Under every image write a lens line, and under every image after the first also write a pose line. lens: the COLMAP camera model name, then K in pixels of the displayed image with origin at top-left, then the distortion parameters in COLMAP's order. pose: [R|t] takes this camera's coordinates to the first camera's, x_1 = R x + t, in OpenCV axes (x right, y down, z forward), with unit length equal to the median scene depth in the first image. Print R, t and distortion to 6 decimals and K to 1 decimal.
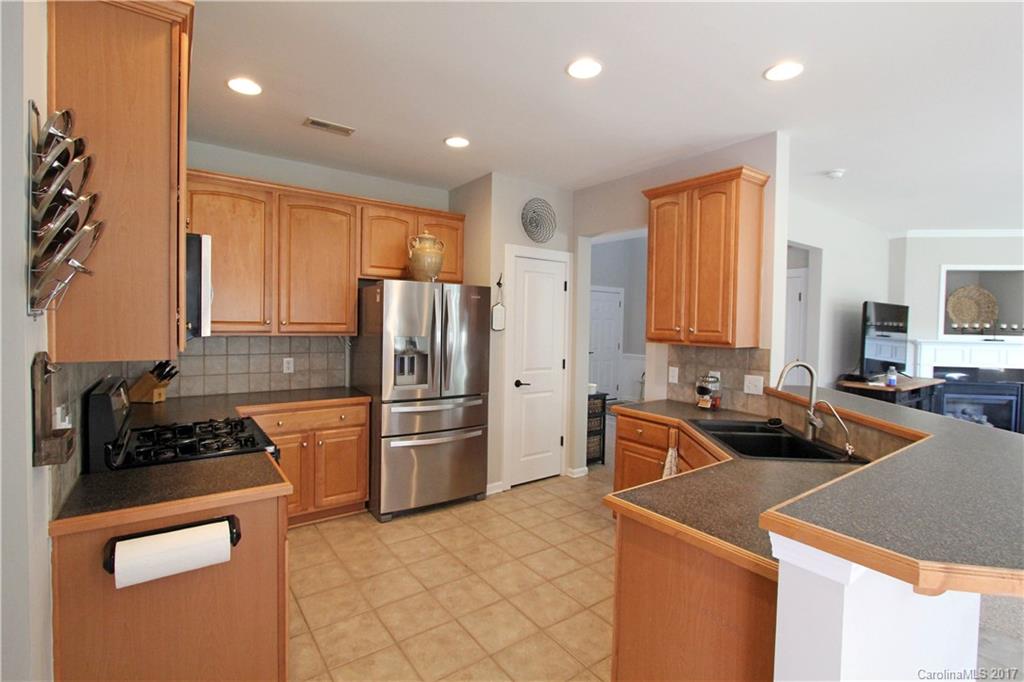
lens RADIAL K [[474.1, 0, 509.2], [0, 474.1, 337.1], [0, 0, 1]] dist [-0.017092, 0.000647]
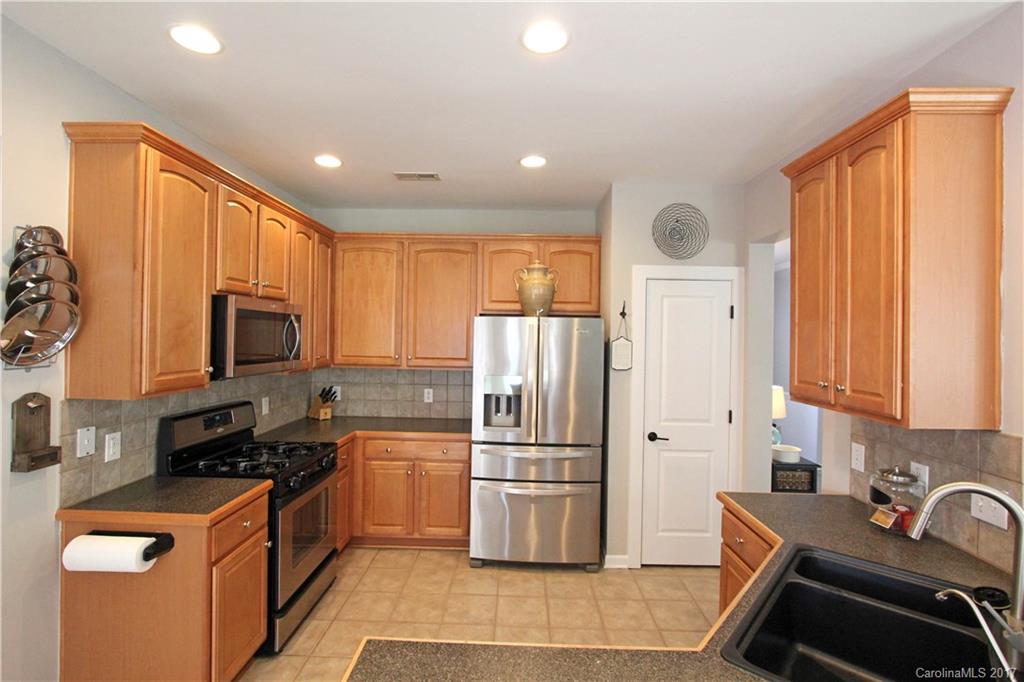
lens RADIAL K [[474.1, 0, 509.2], [0, 474.1, 337.1], [0, 0, 1]] dist [-0.017092, 0.000647]
pose [[0.792918, -0.003618, -0.609318, 0.382989], [-0.022687, 0.999114, -0.035455, -0.044453], [0.608906, 0.041936, 0.792133, 0.263829]]
